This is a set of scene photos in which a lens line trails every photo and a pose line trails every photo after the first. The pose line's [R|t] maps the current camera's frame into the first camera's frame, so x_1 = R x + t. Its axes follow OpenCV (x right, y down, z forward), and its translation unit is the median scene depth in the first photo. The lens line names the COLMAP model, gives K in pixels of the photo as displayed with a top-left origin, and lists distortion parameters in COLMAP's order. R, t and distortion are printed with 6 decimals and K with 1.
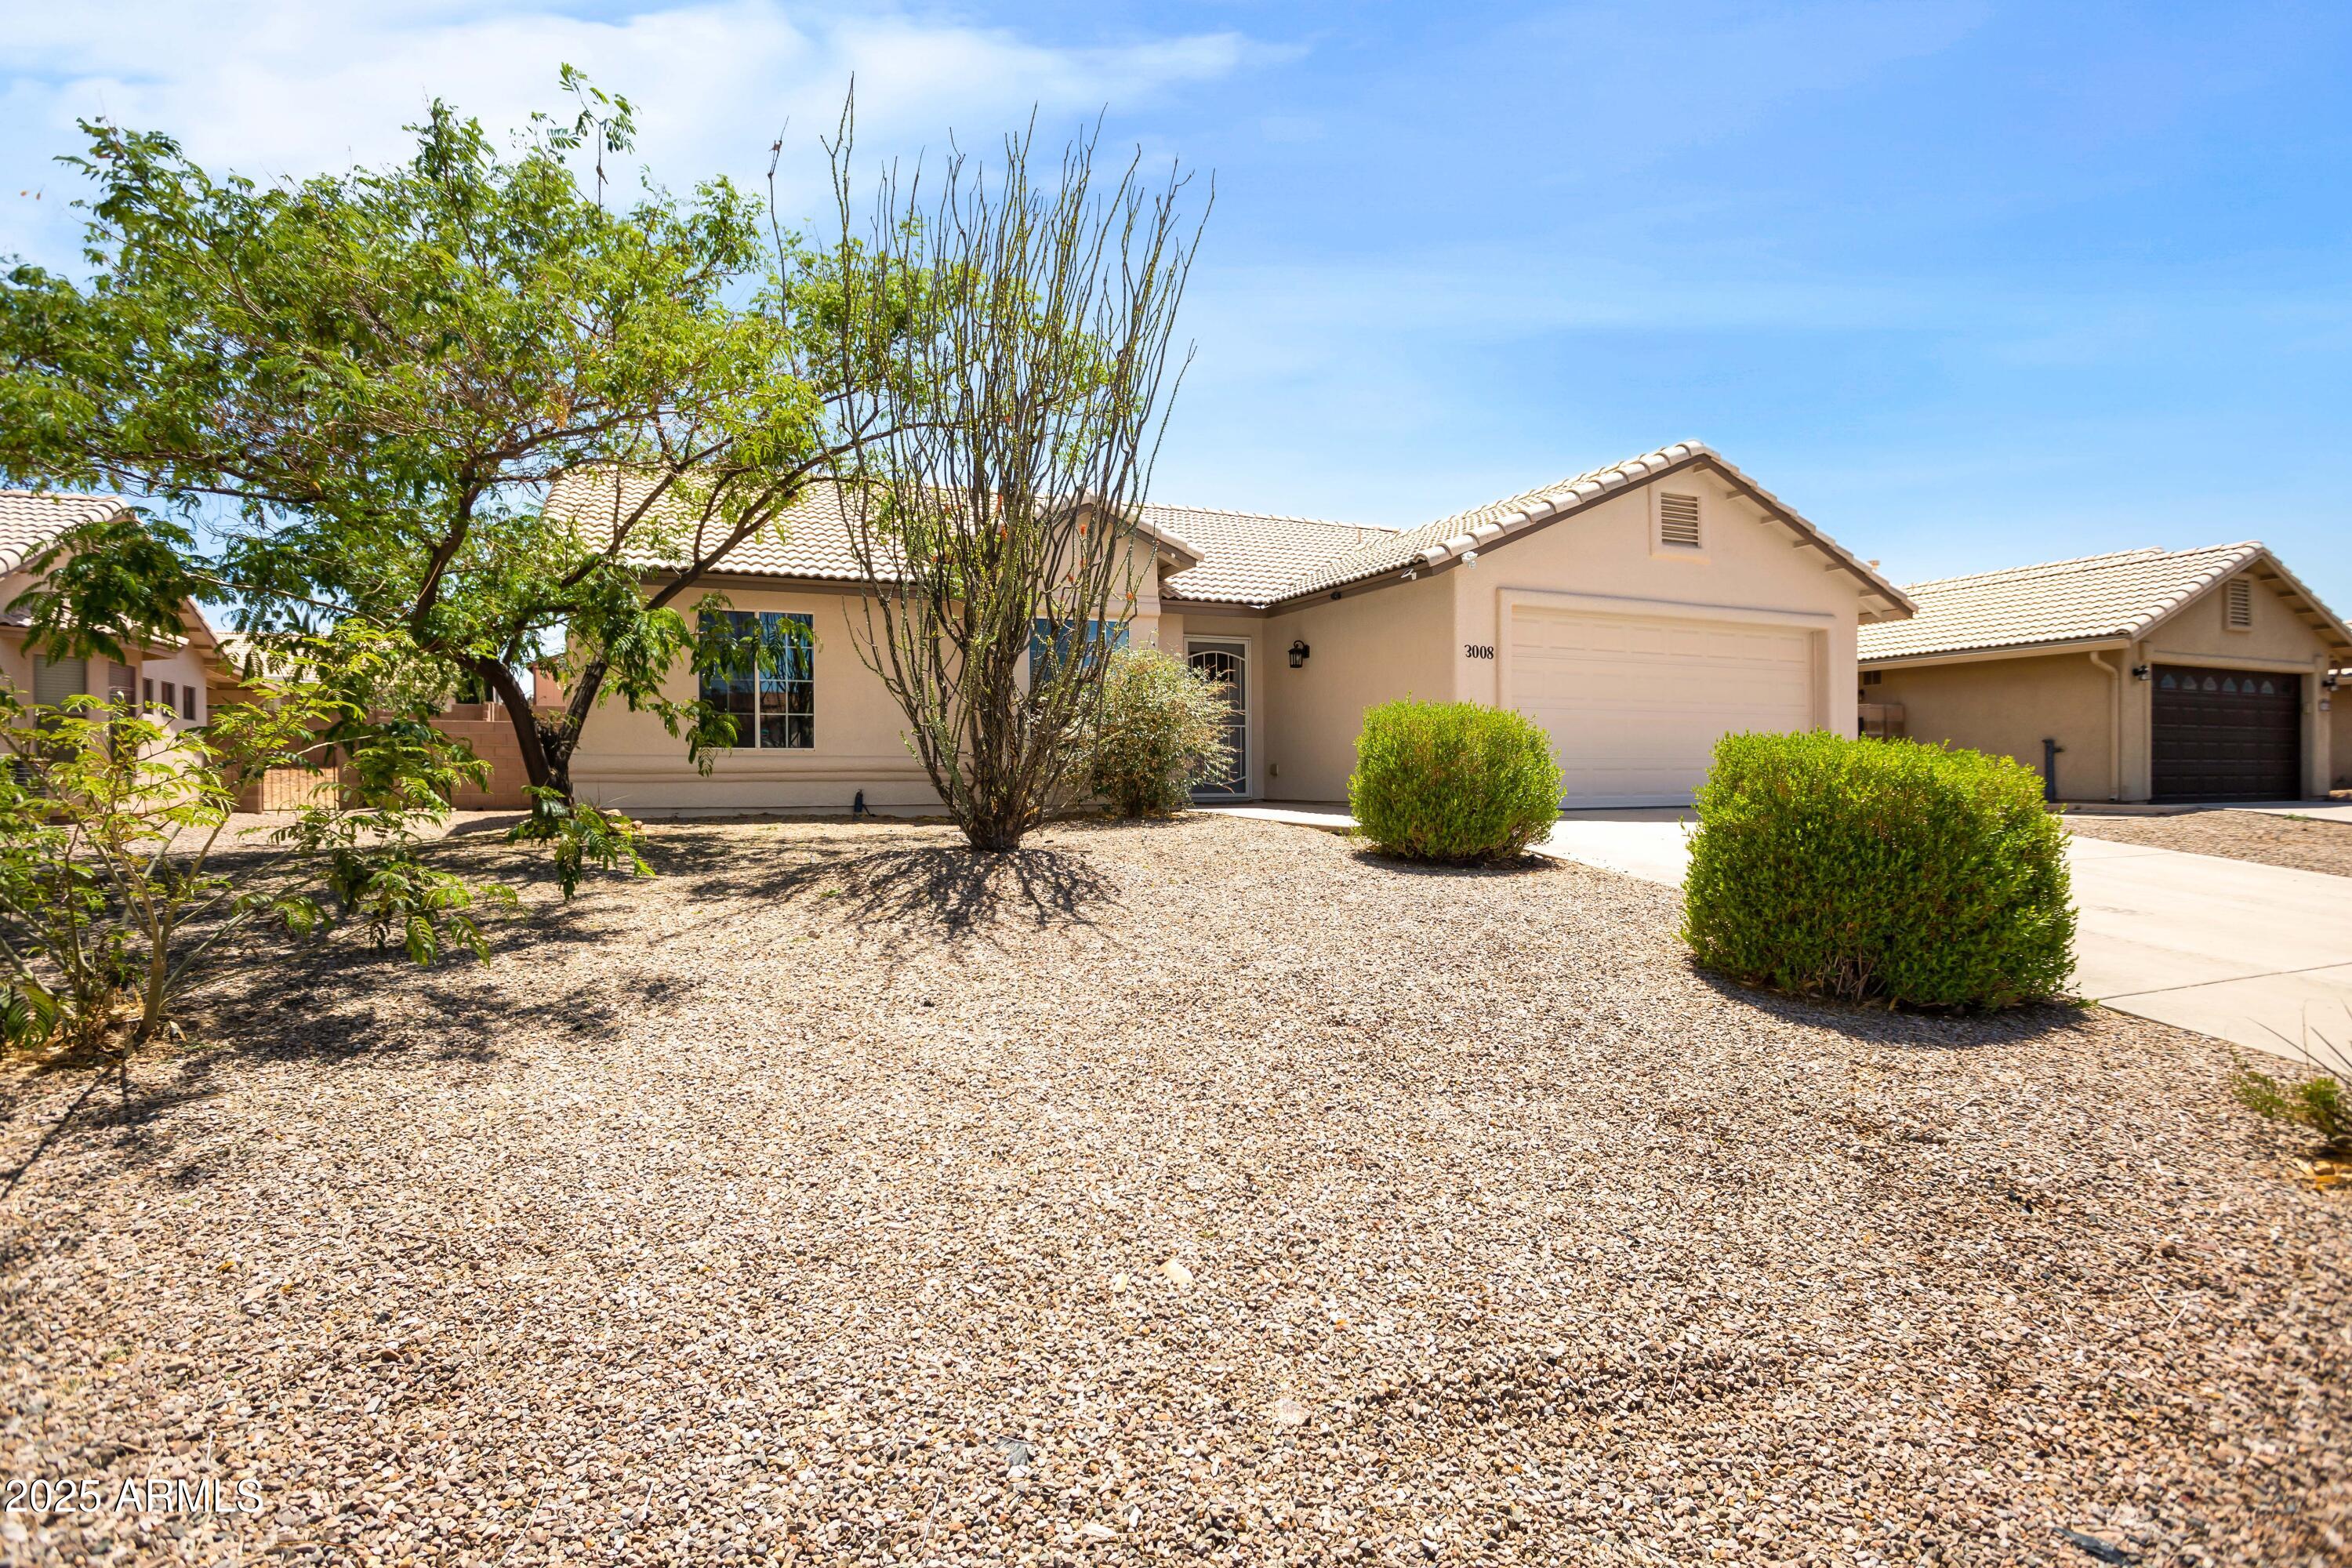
lens RADIAL K [[1200.6, 0, 1188.8], [0, 1200.6, 784.1], [0, 0, 1]] dist [-0.067286, 0.032775]
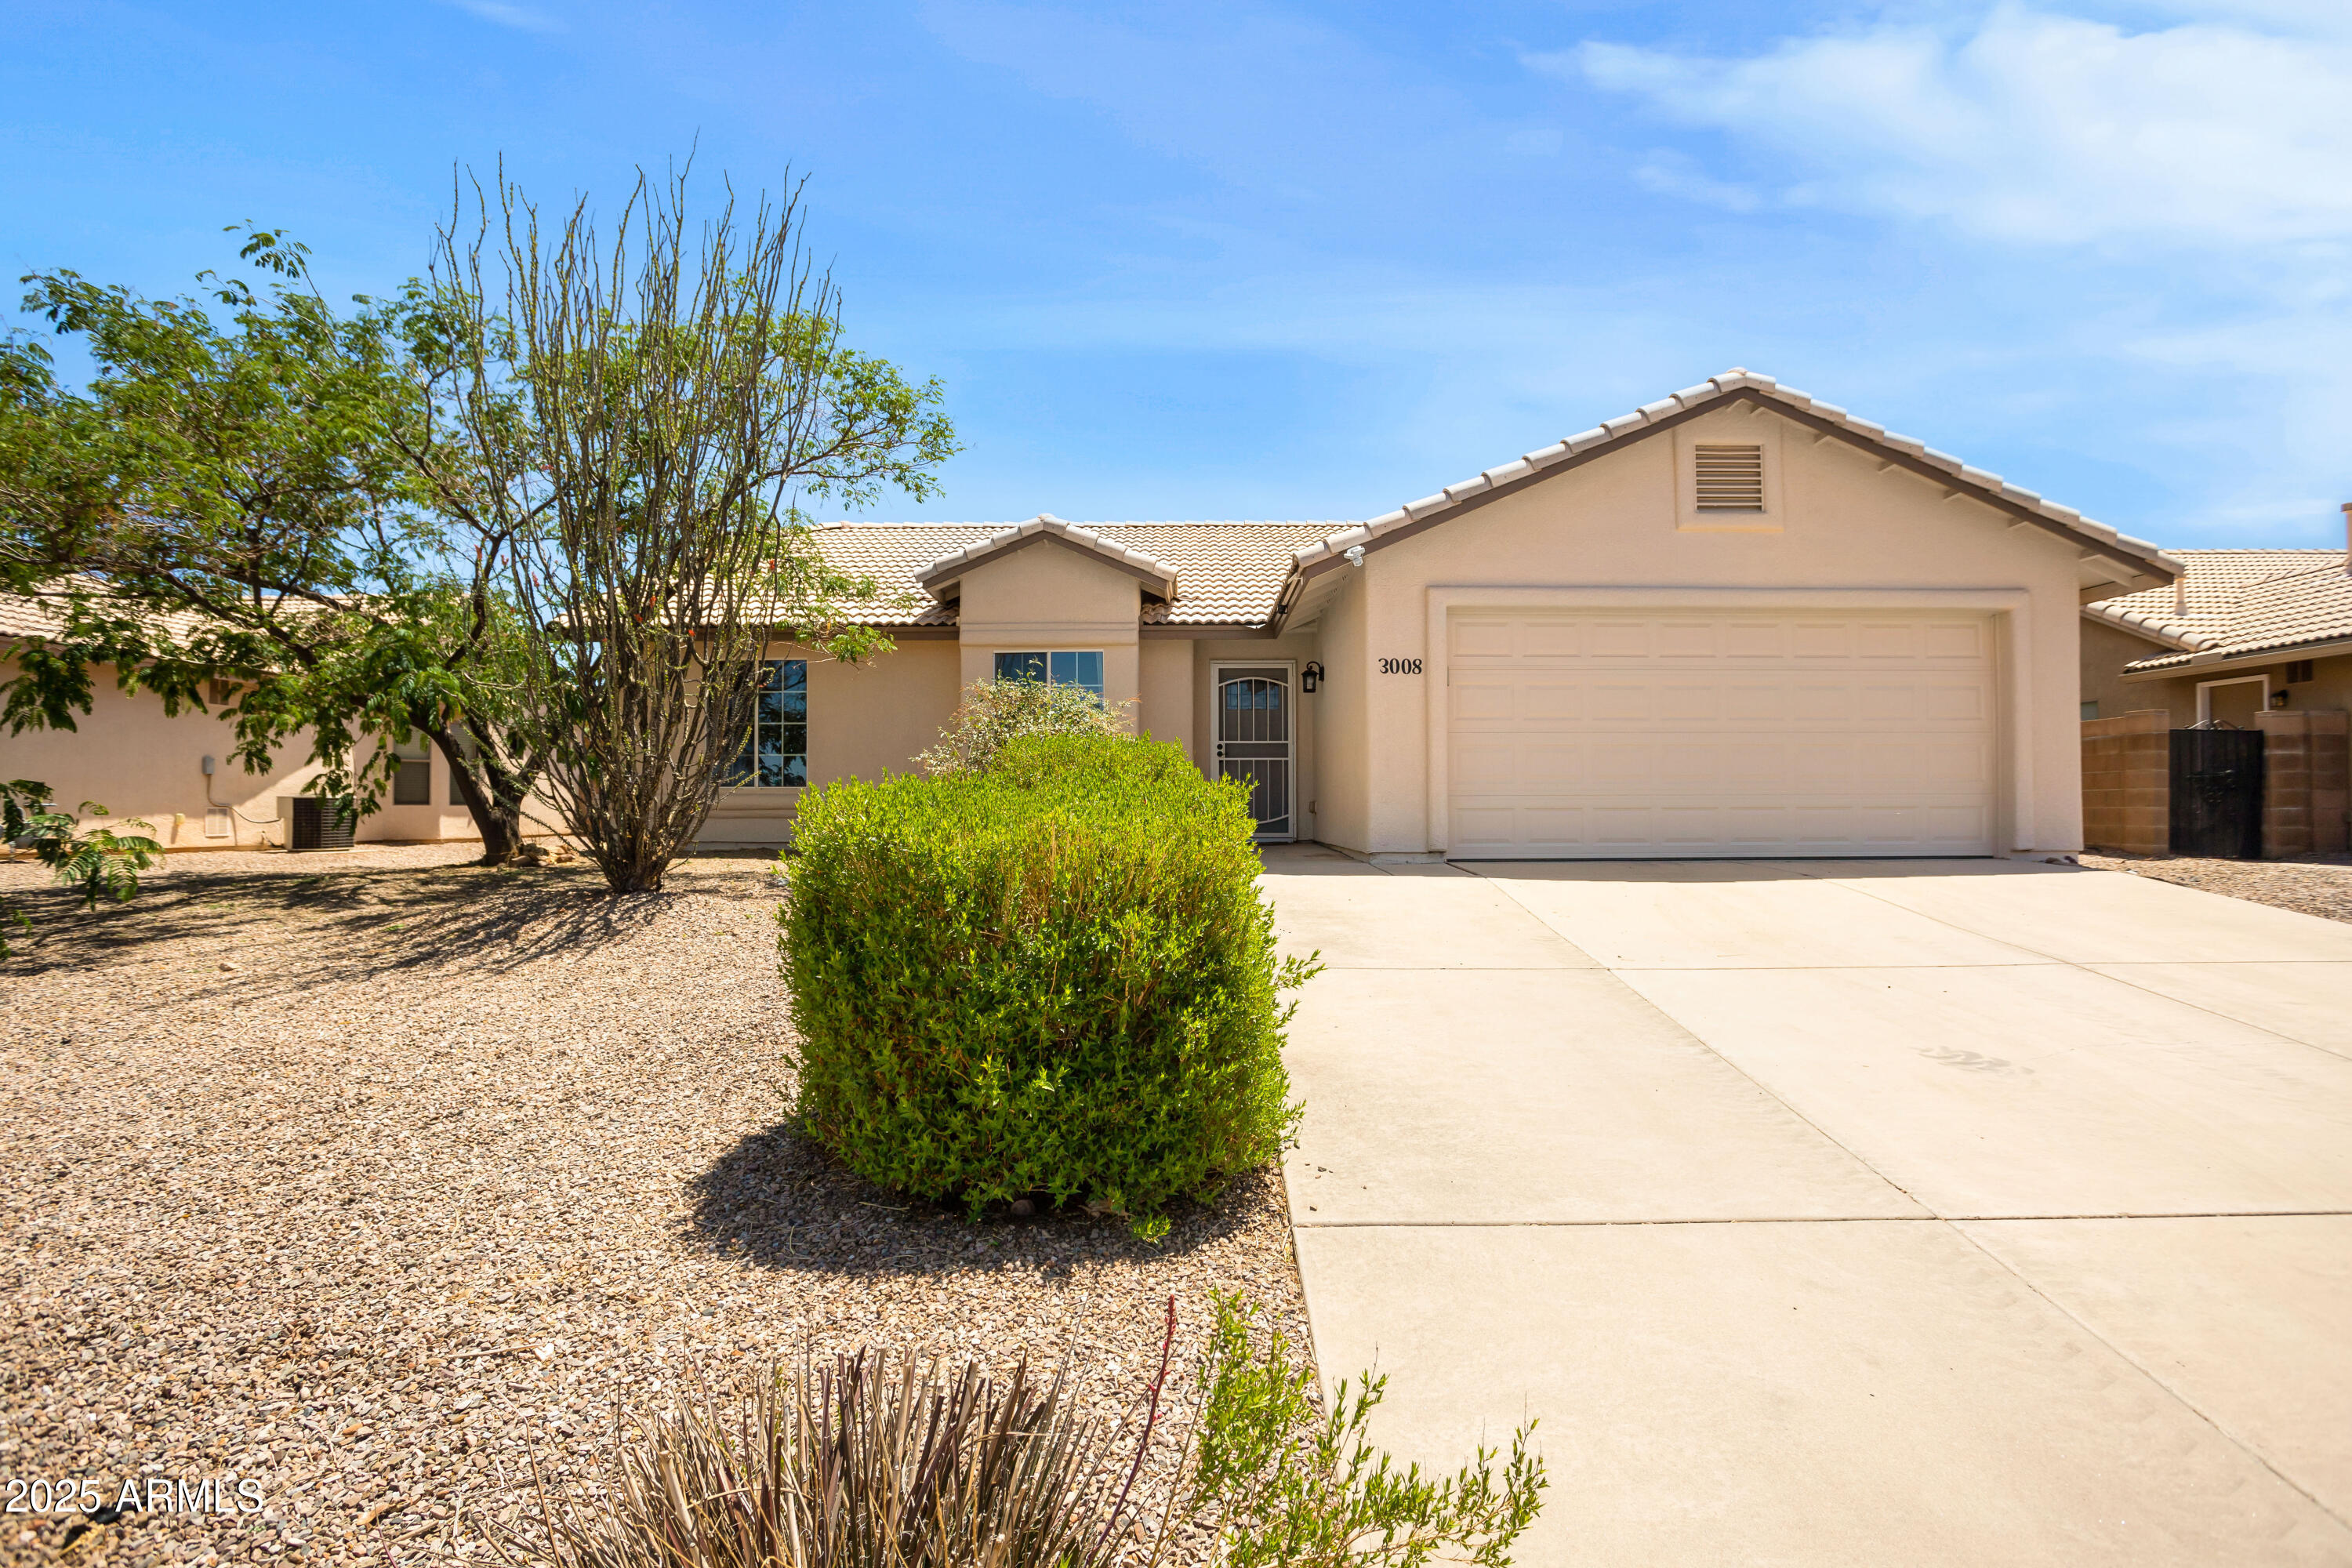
lens RADIAL K [[1200.6, 0, 1188.8], [0, 1200.6, 784.1], [0, 0, 1]] dist [-0.067286, 0.032775]
pose [[0.910995, -0.007004, -0.412357, 0.429294], [-0.003637, 0.999680, -0.025015, -0.008808], [0.412401, 0.024289, 0.910679, 0.187949]]
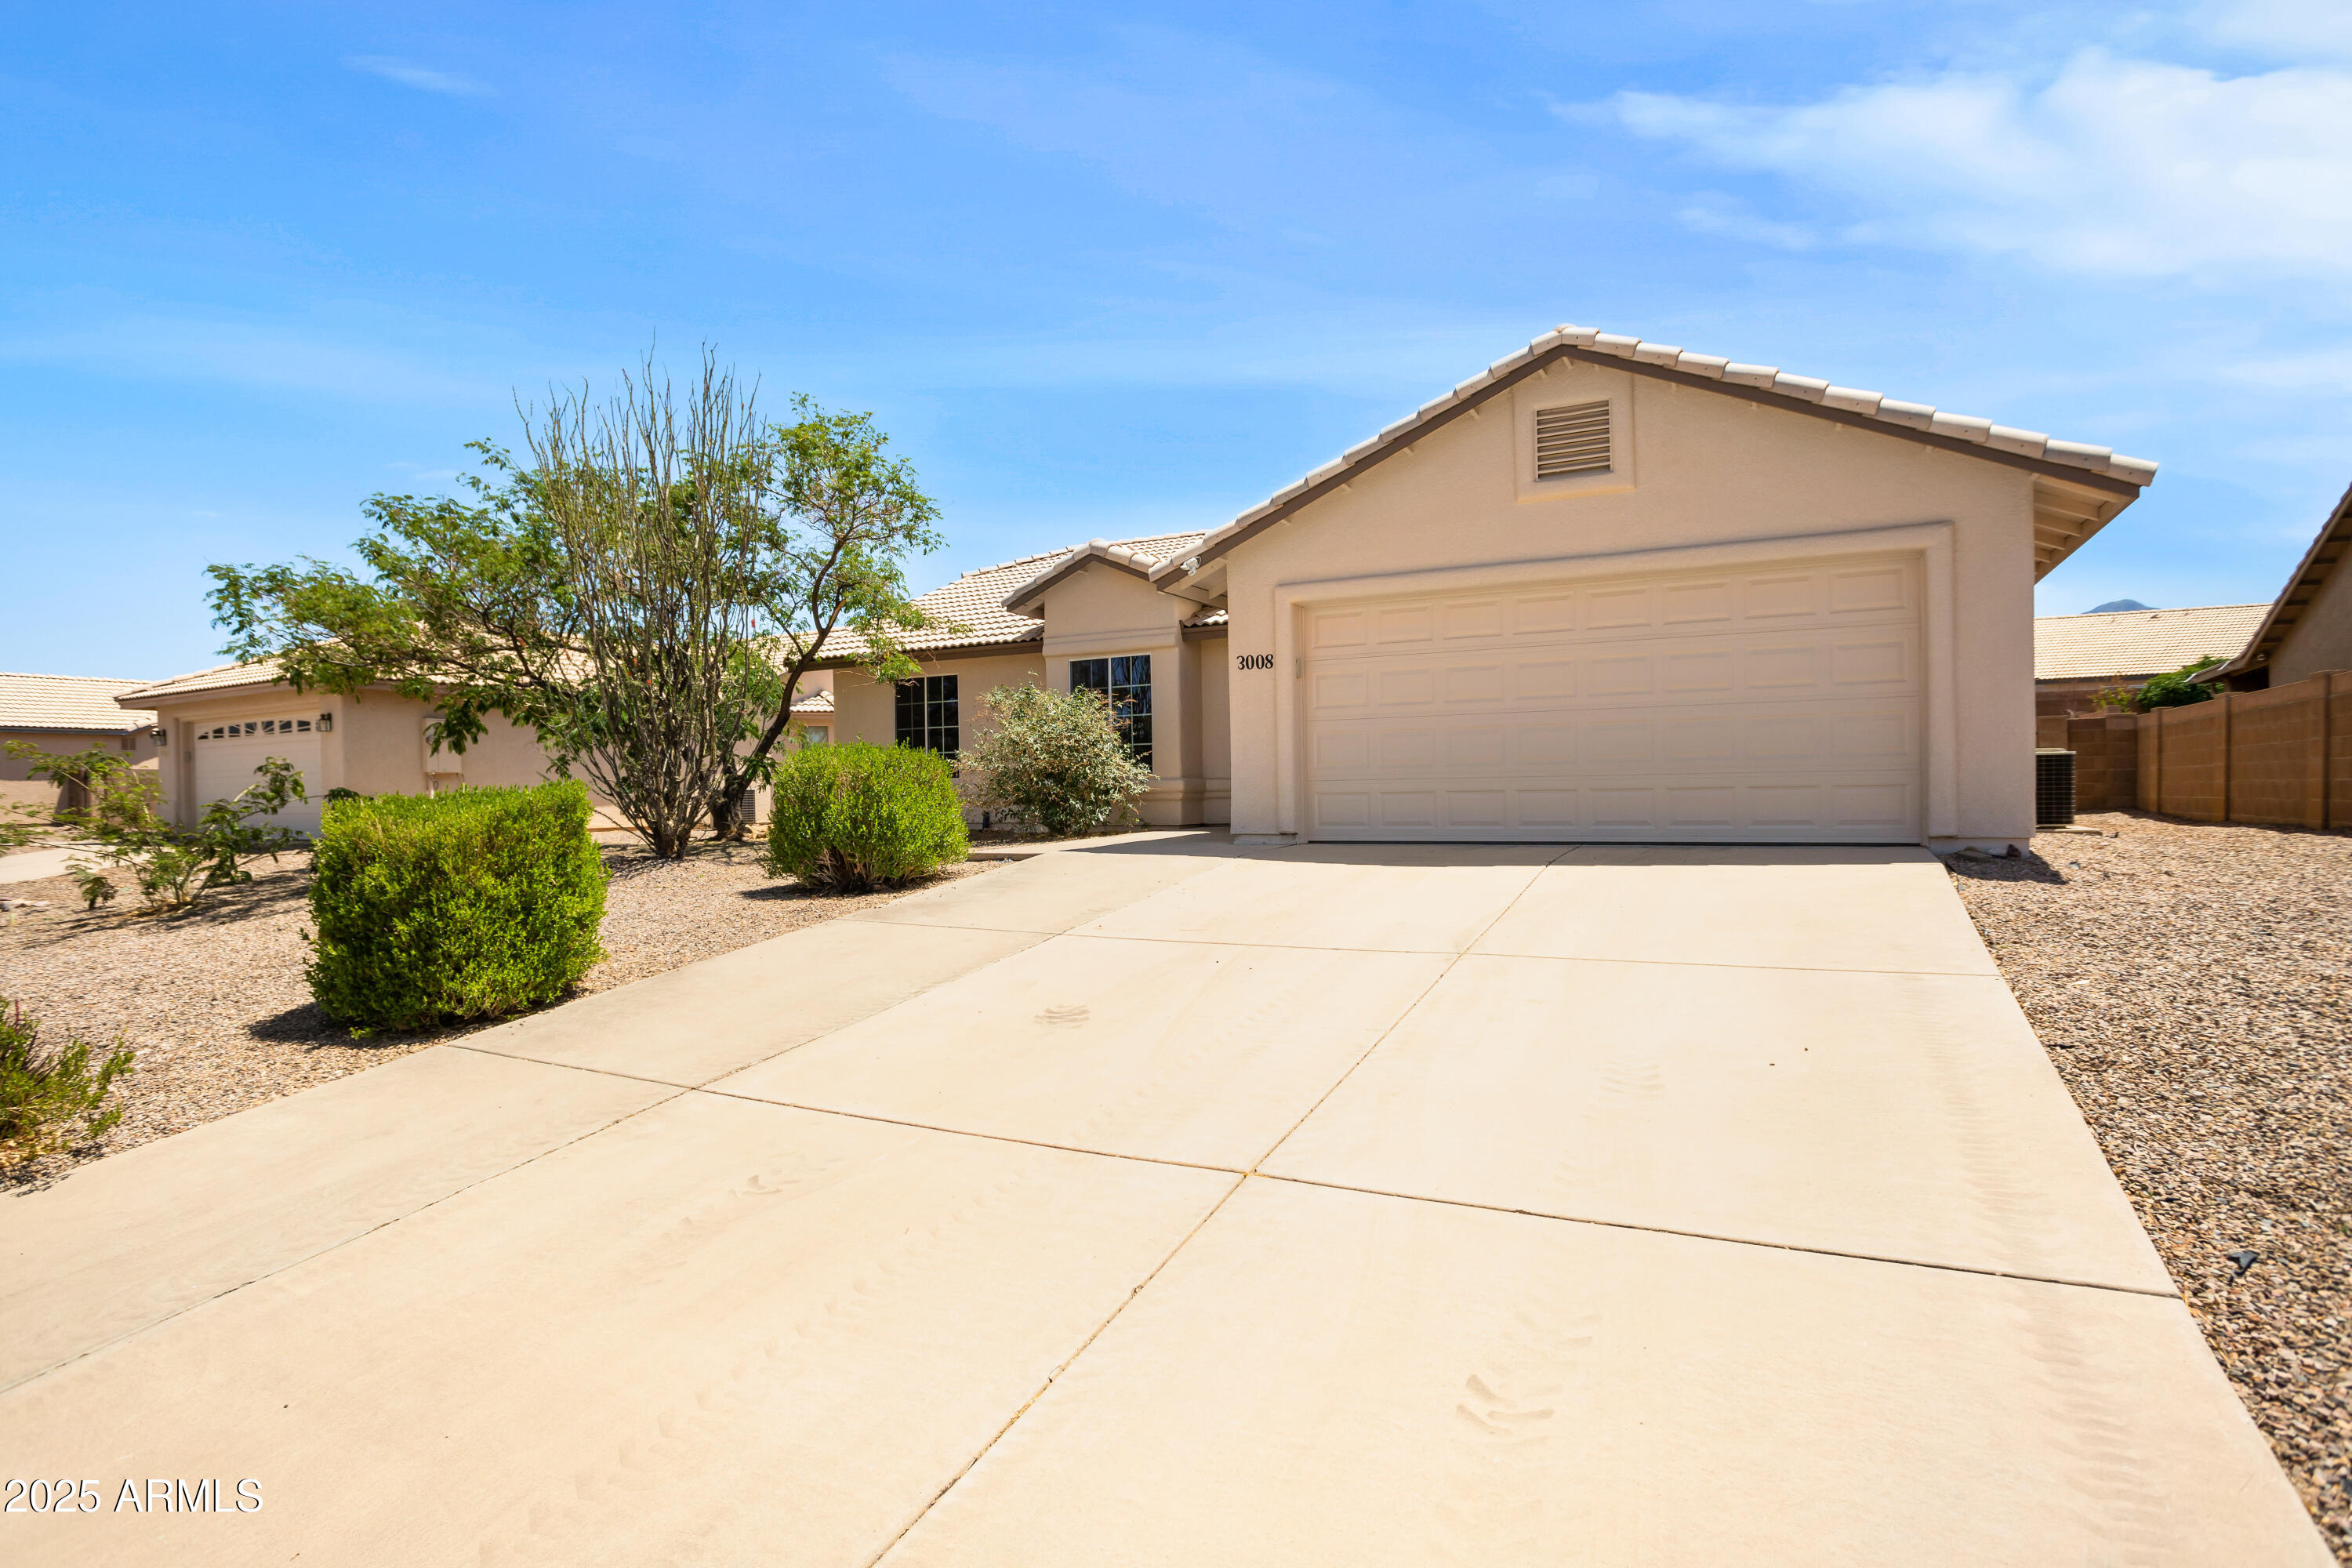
lens RADIAL K [[1200.6, 0, 1188.8], [0, 1200.6, 784.1], [0, 0, 1]] dist [-0.067286, 0.032775]
pose [[0.621544, -0.009662, -0.783319, 0.864894], [0.007347, 0.999952, -0.006504, -0.014643], [0.783345, -0.001713, 0.621585, 0.395106]]
